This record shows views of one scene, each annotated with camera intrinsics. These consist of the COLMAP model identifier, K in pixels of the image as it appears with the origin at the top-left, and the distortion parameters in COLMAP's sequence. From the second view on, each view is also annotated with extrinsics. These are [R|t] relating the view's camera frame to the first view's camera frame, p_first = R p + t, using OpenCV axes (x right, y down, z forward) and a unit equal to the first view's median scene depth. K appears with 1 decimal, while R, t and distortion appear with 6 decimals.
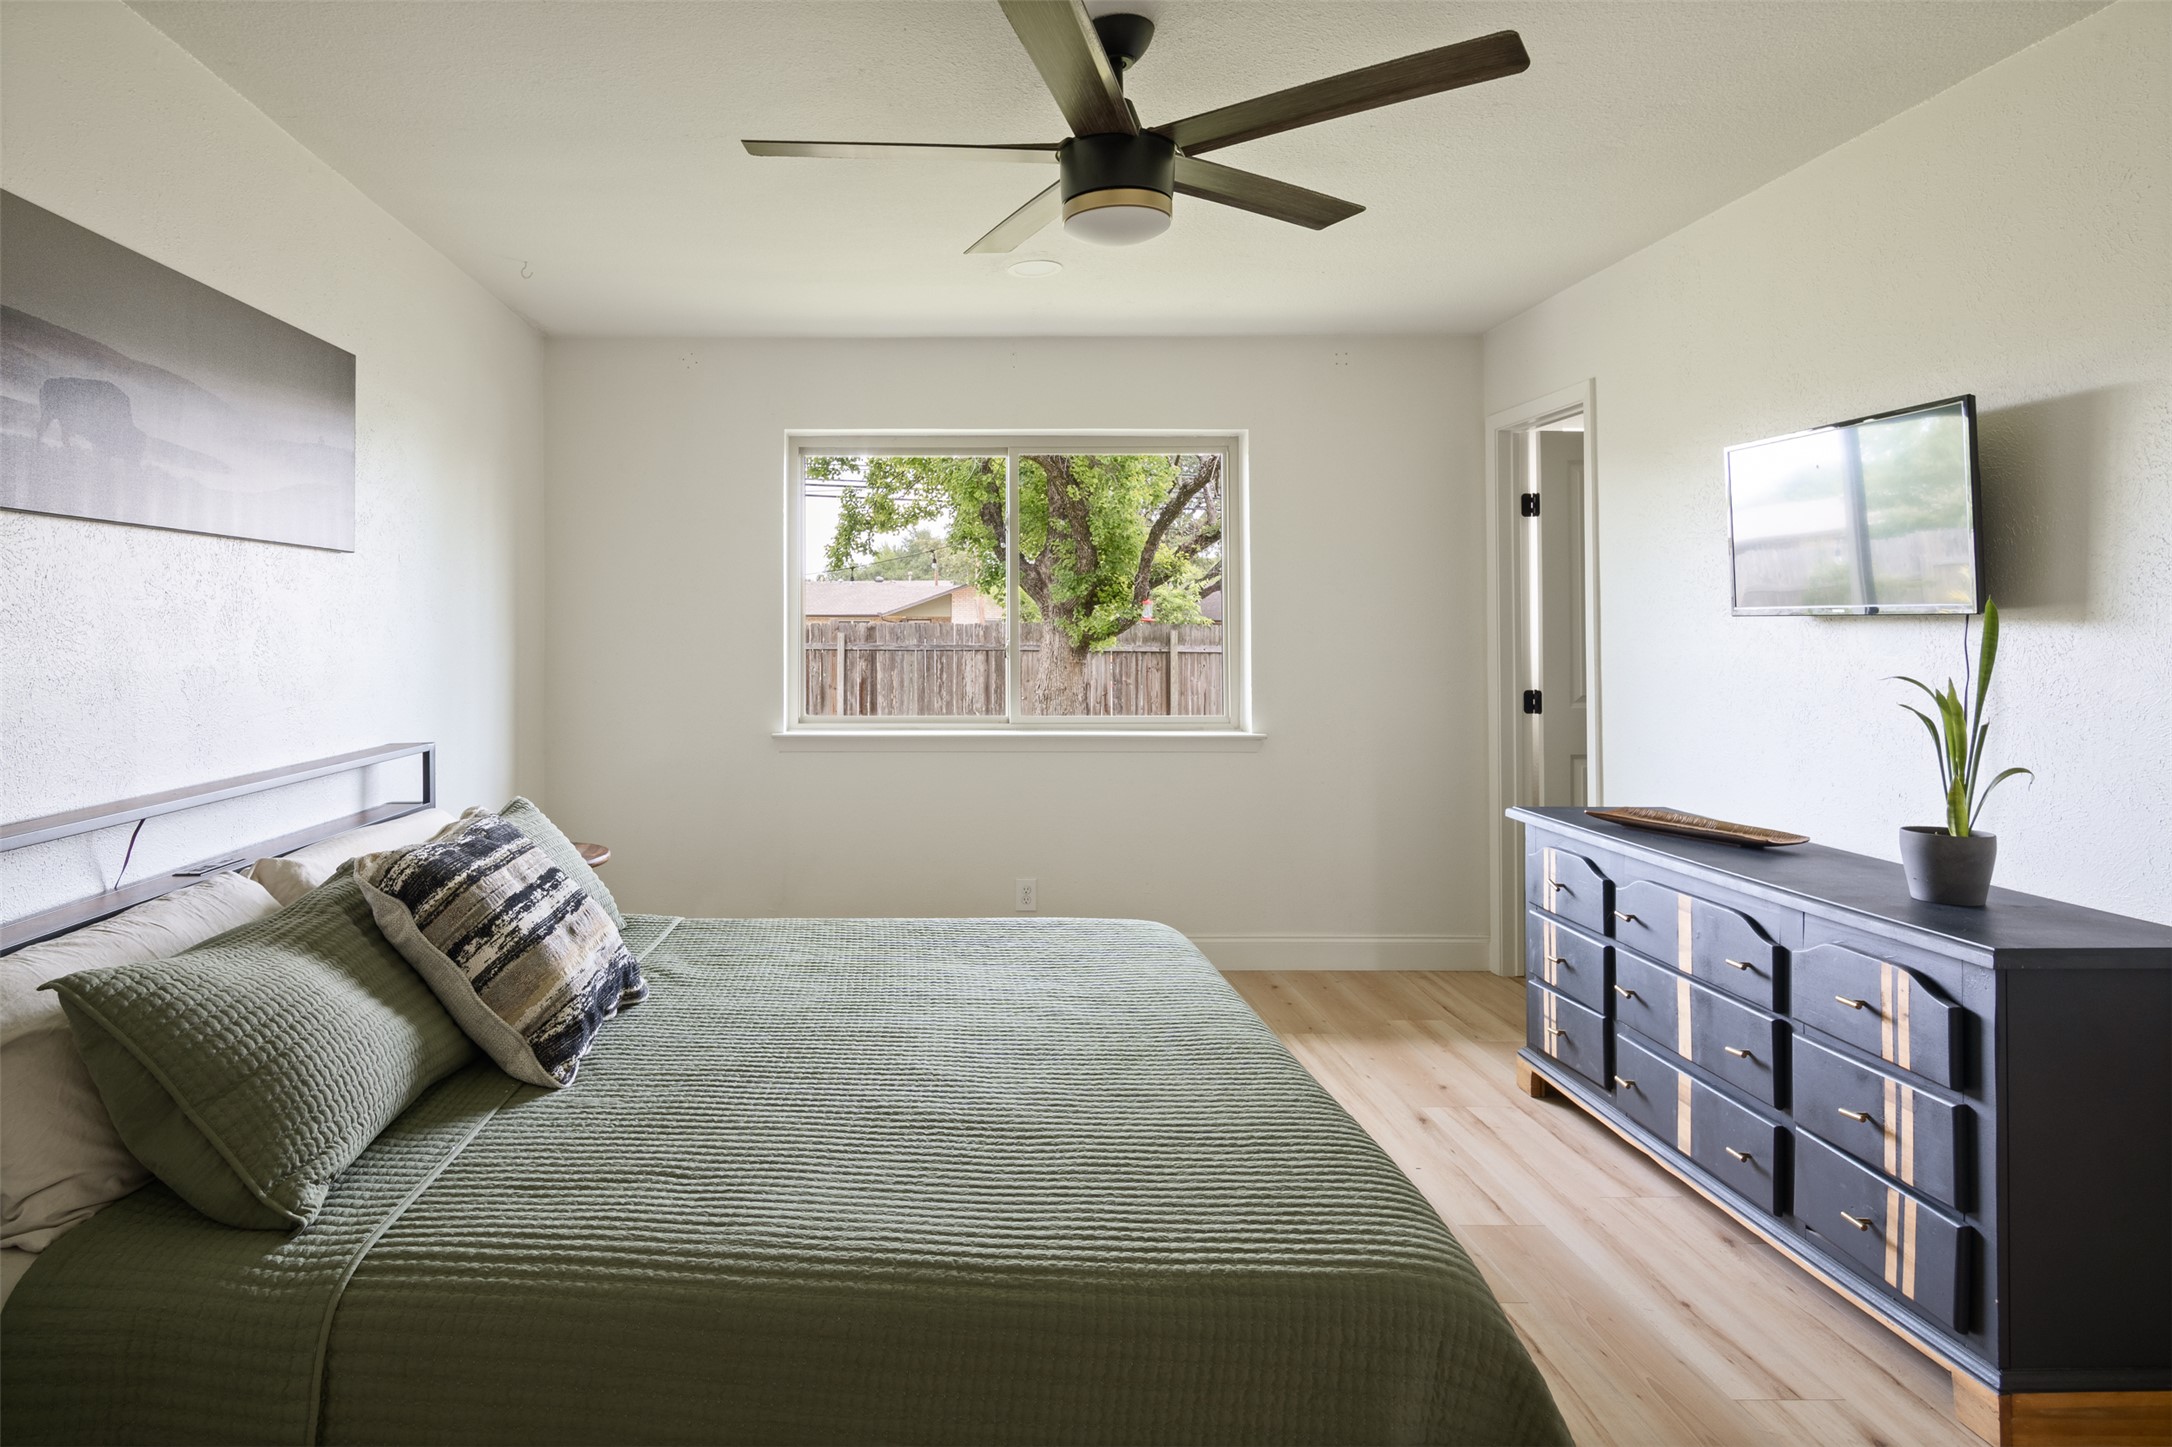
lens RADIAL K [[1235.6, 0, 1096.4], [0, 1235.6, 685.1], [0, 0, 1]] dist [-0.003656, -0.002403]
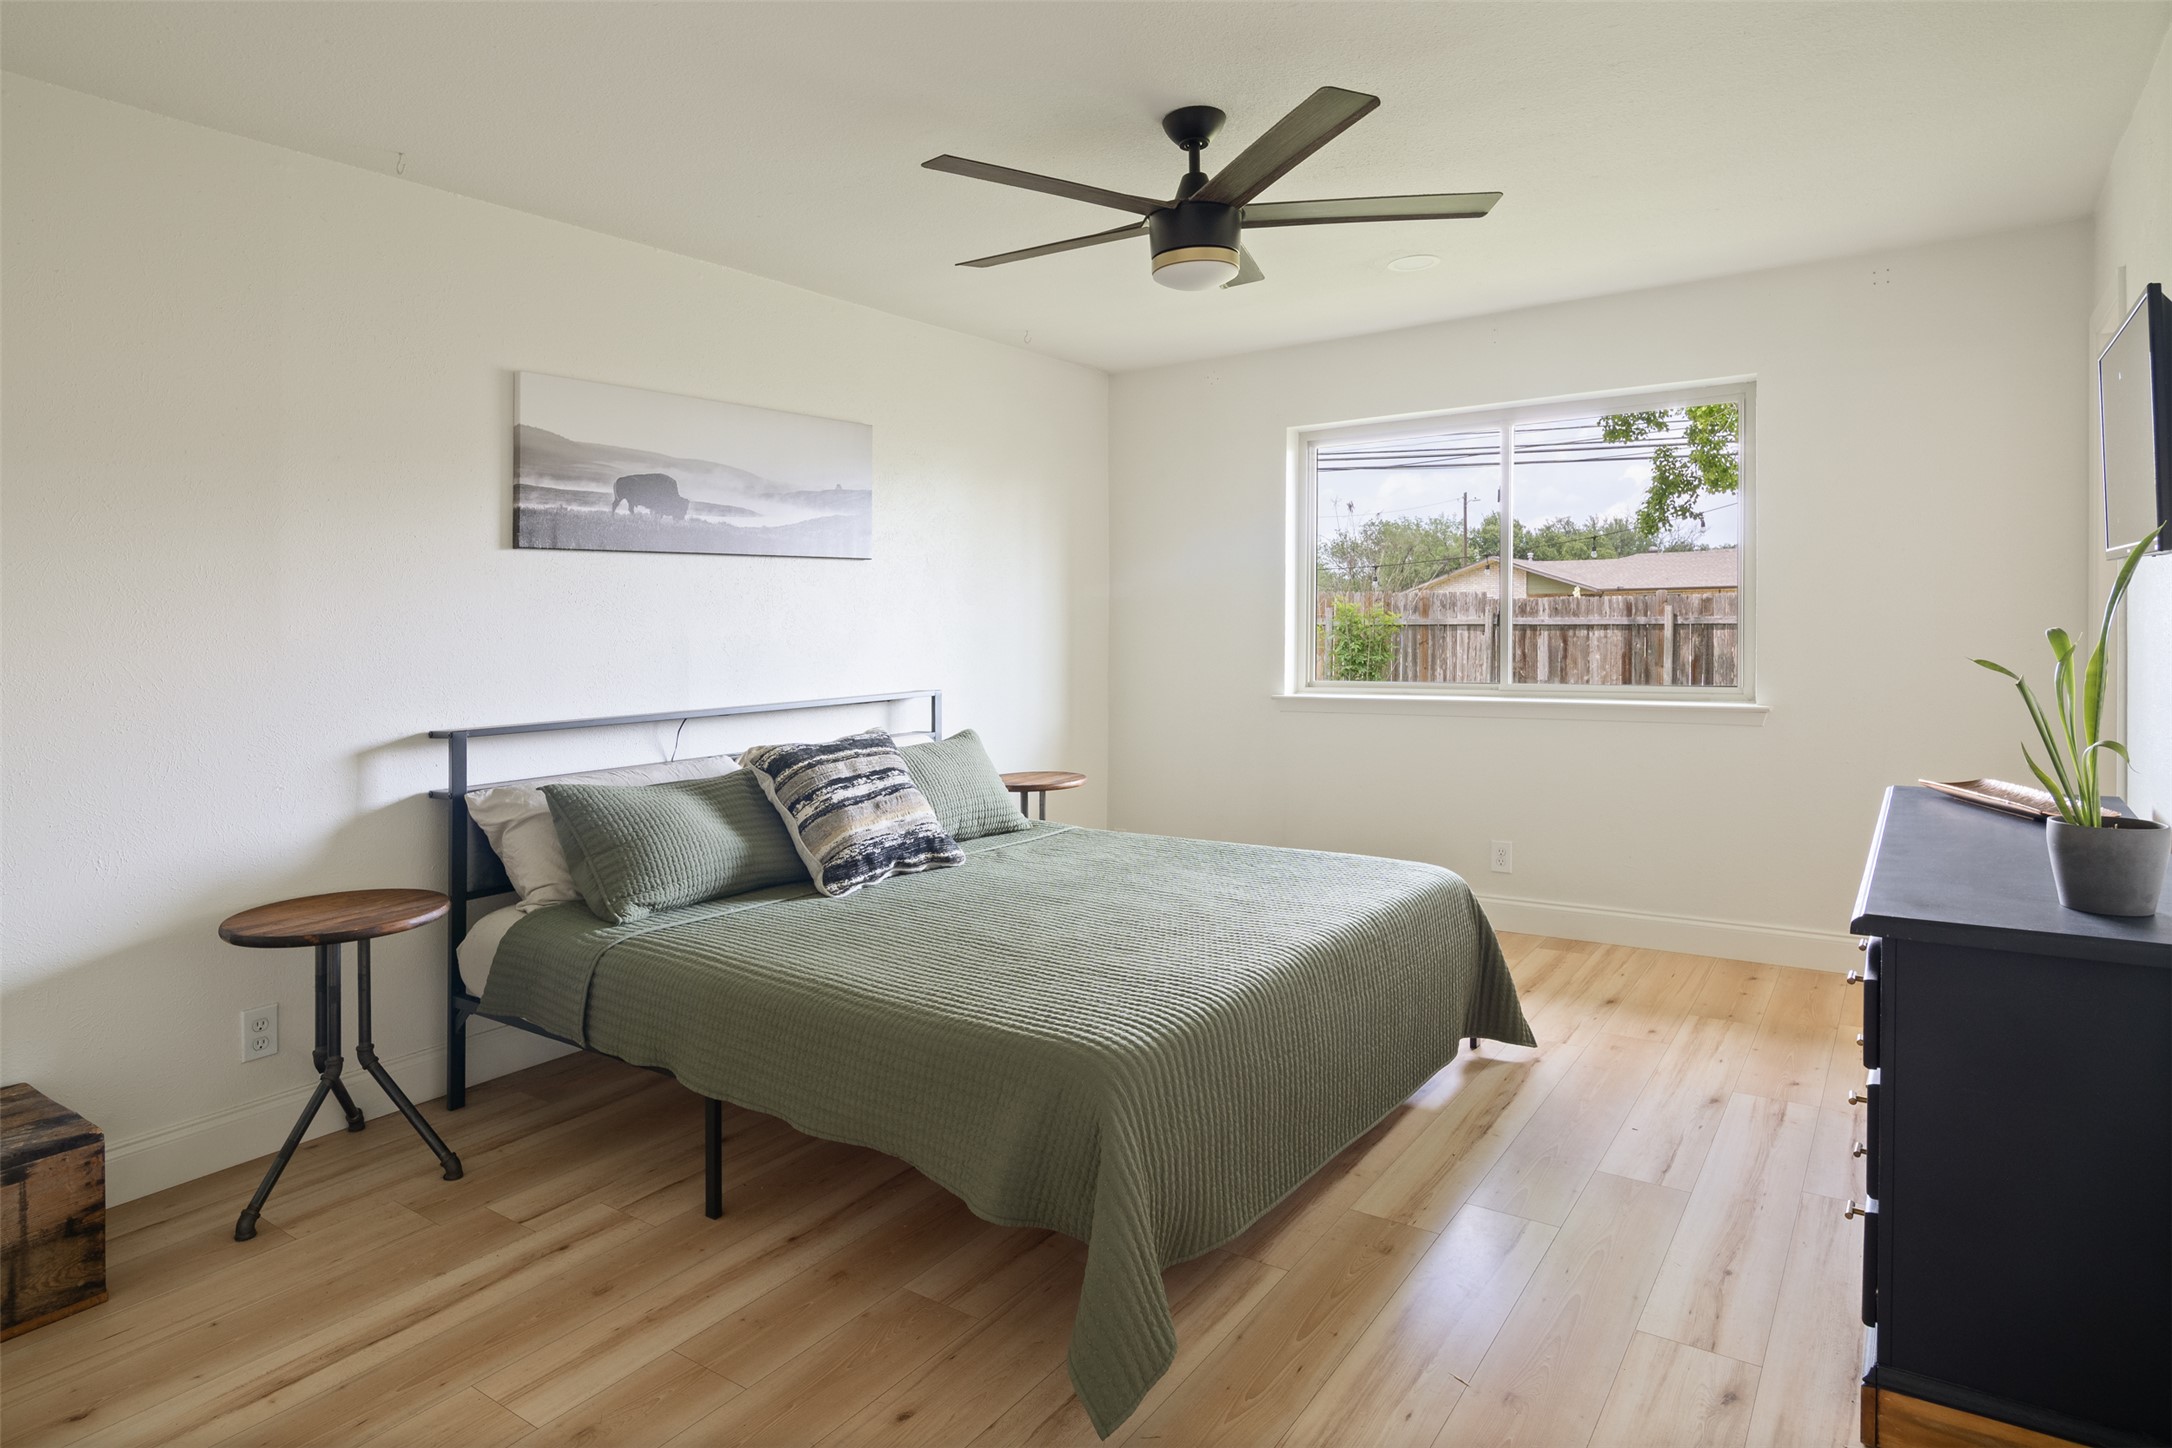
lens RADIAL K [[1235.6, 0, 1096.4], [0, 1235.6, 685.6], [0, 0, 1]] dist [-0.003656, -0.002403]
pose [[0.819226, 0.015058, -0.573274, 0.734652], [-0.003399, 0.999765, 0.021403, 0.018706], [0.573461, -0.015586, 0.819084, -0.100155]]
